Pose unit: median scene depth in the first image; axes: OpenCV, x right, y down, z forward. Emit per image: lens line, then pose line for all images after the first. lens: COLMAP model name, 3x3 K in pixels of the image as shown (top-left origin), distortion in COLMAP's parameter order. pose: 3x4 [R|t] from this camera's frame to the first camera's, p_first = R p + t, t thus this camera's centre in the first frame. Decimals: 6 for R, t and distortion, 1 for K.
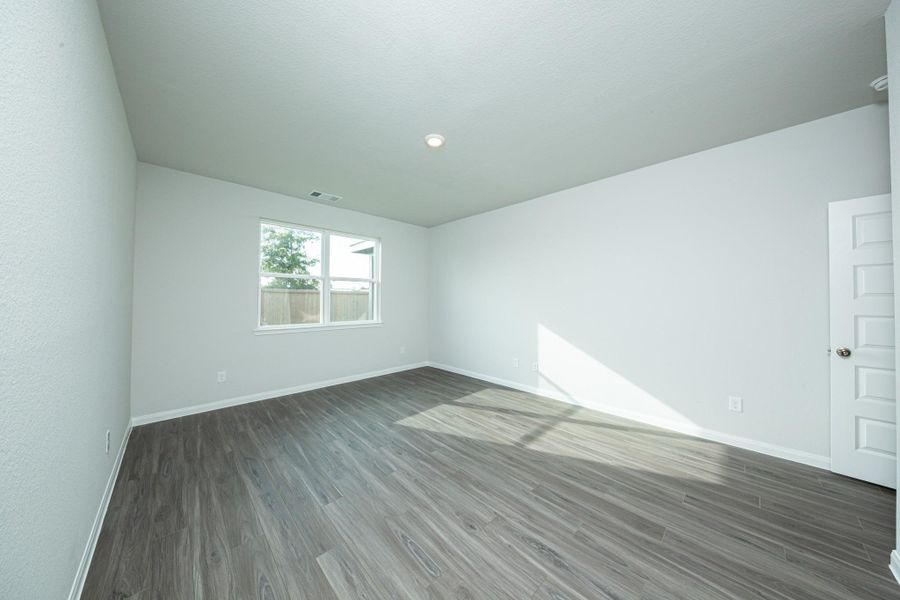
lens RADIAL K [[287.5, 0, 448.0], [0, 287.5, 301.0], [0, 0, 1]] dist [-0.002981, -0.000169]
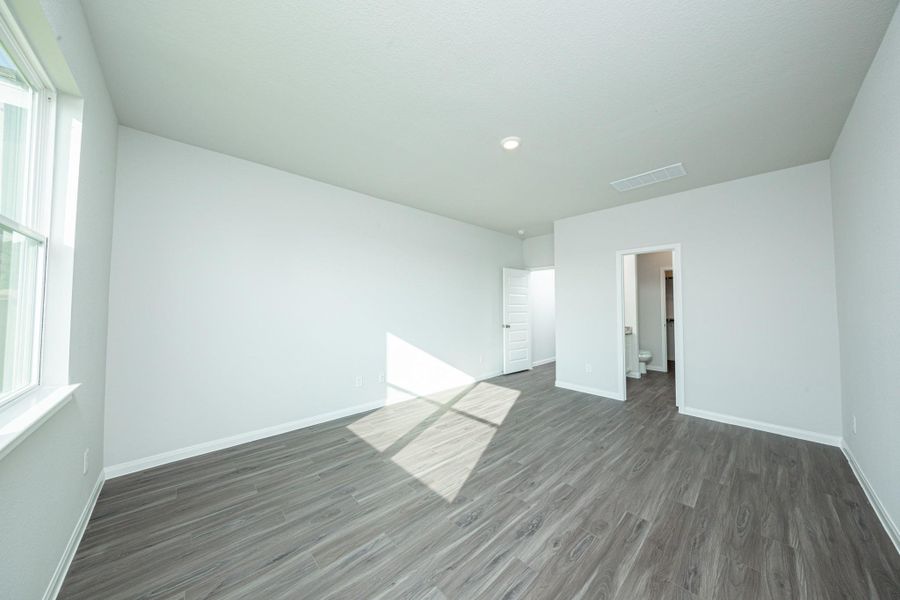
lens RADIAL K [[287.5, 0, 449.4], [0, 287.5, 295.5], [0, 0, 1]] dist [-0.002981, -0.000169]
pose [[0.018370, 0.026076, 0.999491, -0.967114], [0.007725, 0.999626, -0.026221, -0.029023], [-0.999801, 0.008203, 0.018162, 1.109754]]
